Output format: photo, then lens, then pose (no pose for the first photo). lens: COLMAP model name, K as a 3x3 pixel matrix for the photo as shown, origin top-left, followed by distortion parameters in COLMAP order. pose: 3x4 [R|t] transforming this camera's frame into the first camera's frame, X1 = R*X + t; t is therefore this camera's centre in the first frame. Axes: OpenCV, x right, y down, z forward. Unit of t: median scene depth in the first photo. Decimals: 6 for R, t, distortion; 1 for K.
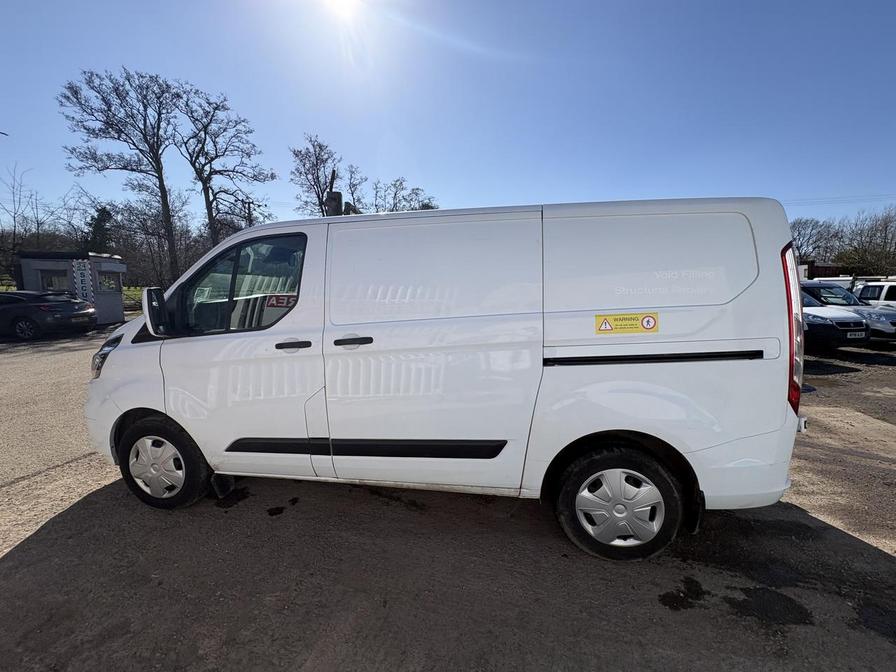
lens RADIAL K [[356.9, 0, 442.8], [0, 356.9, 336.8], [0, 0, 1]] dist [0.002227, -0.000019]
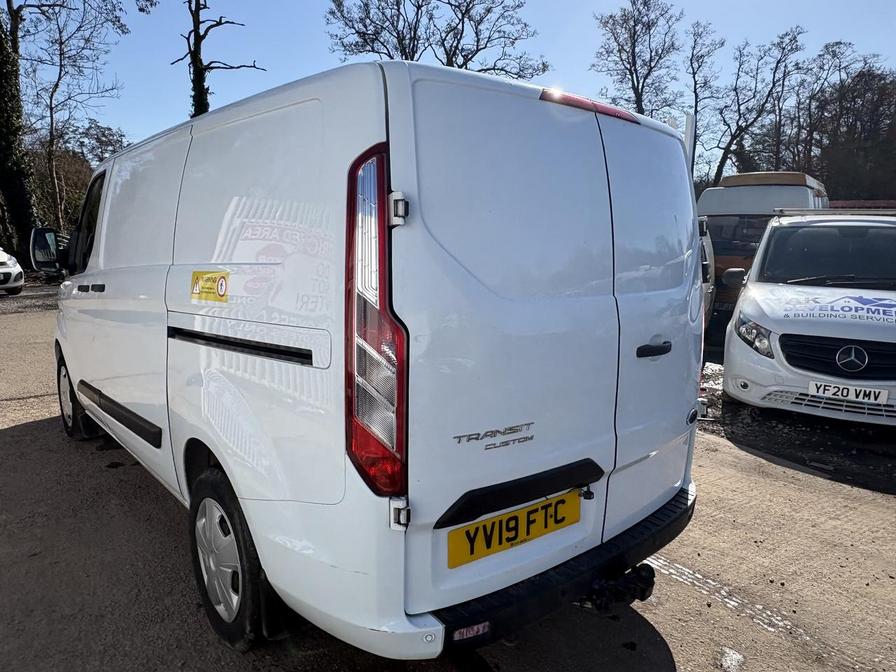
lens RADIAL K [[595.7, 0, 439.9], [0, 595.7, 342.5], [0, 0, 1]] dist [-0.004053, 0.006638]
pose [[0.777626, 0.128554, -0.615445, 0.119650], [-0.107985, 0.991636, 0.070691, -0.004537], [0.619385, 0.011488, 0.785004, 0.029942]]
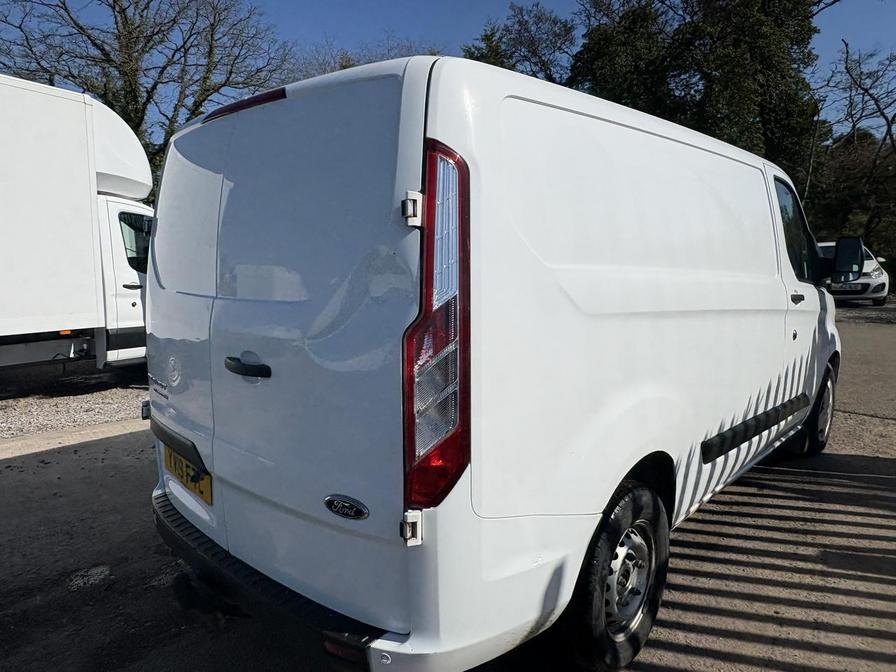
lens RADIAL K [[595.7, 0, 452.8], [0, 595.7, 335.8], [0, 0, 1]] dist [-0.004053, 0.006638]
pose [[-0.528065, 0.137064, -0.838070, 0.138136], [-0.102402, 0.969410, 0.223067, -0.022787], [0.843007, 0.203614, -0.497876, 0.169414]]
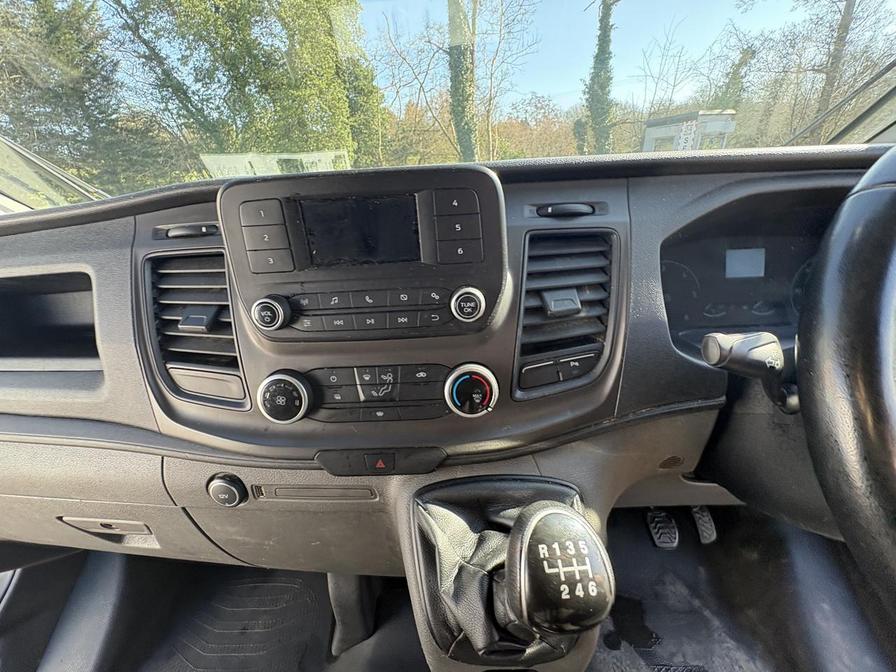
lens RADIAL K [[356.9, 0, 449.2], [0, 356.9, 334.6], [0, 0, 1]] dist [0.002227, -0.000019]
pose [[0.165537, 0.399014, -0.901879, -0.044537], [-0.077126, 0.916932, 0.391518, -0.016102], [0.983183, 0.004748, 0.182561, 0.132992]]
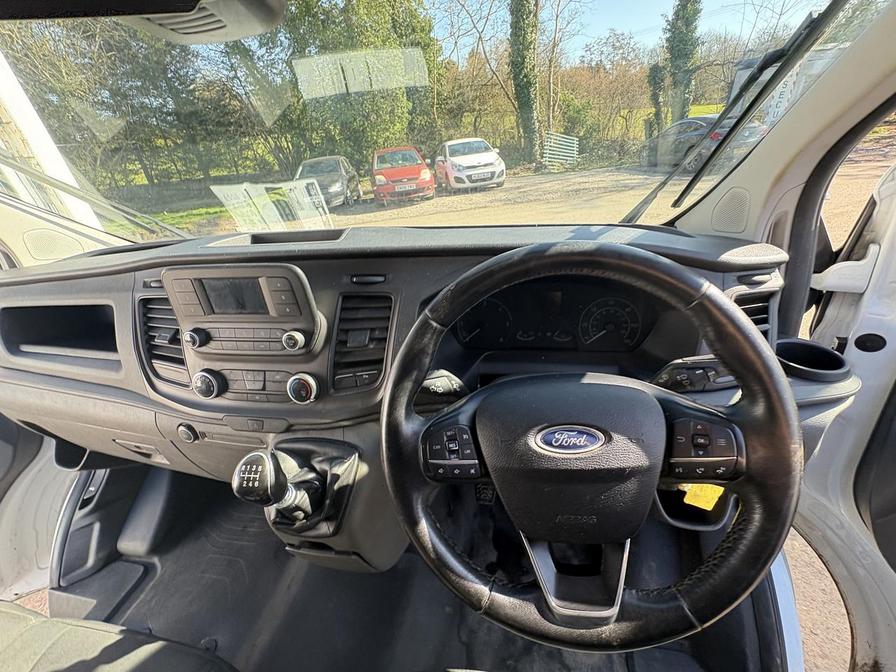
lens RADIAL K [[356.9, 0, 449.5], [0, 356.9, 335.6], [0, 0, 1]] dist [0.002227, -0.000019]
pose [[0.015311, 0.490956, -0.871050, -0.037500], [-0.048959, 0.870475, 0.489772, -0.023374], [0.998683, 0.035147, 0.037364, 0.144354]]
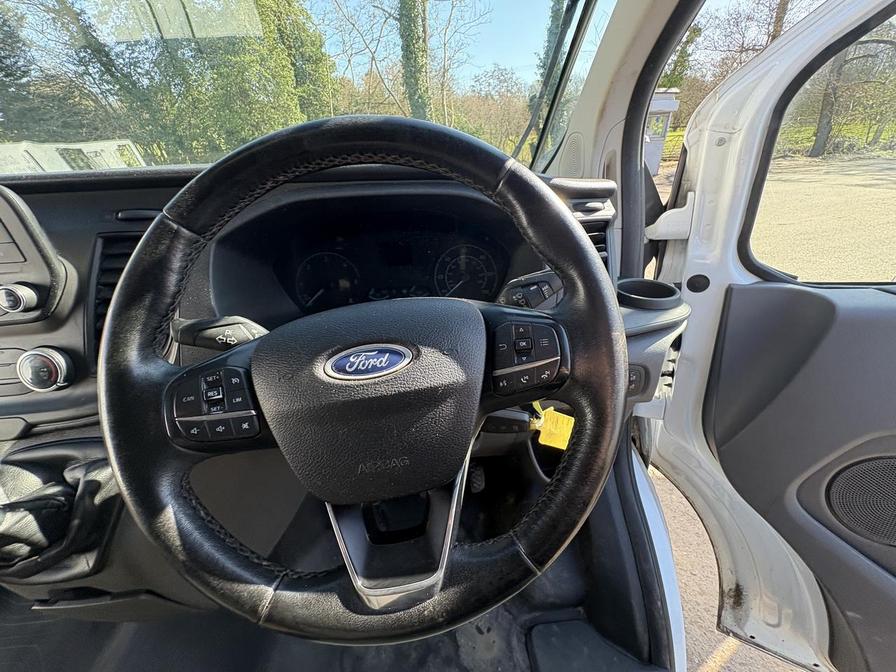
lens RADIAL K [[356.9, 0, 447.4], [0, 356.9, 335.4], [0, 0, 1]] dist [0.002227, -0.000019]
pose [[0.246914, 0.443309, -0.861691, -0.038191], [-0.083027, 0.895631, 0.436979, -0.018836], [0.965474, -0.036352, 0.257950, 0.149202]]
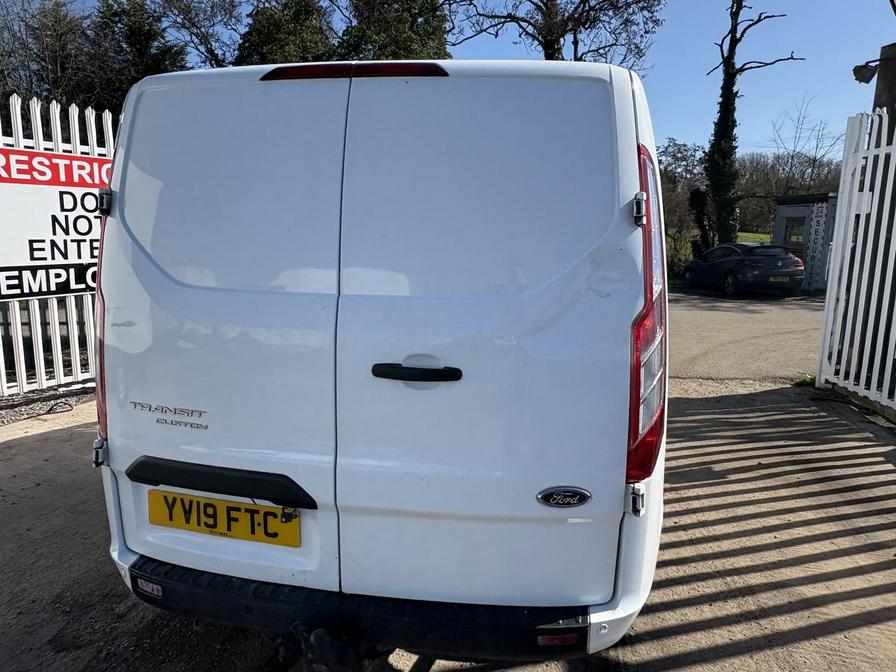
lens RADIAL K [[595.7, 0, 450.5], [0, 595.7, 334.3], [0, 0, 1]] dist [-0.004053, 0.006638]
pose [[0.017672, 0.167084, -0.985784, 0.153582], [-0.153186, 0.974750, 0.162468, -0.015847], [0.988039, 0.148137, 0.042820, 0.116134]]
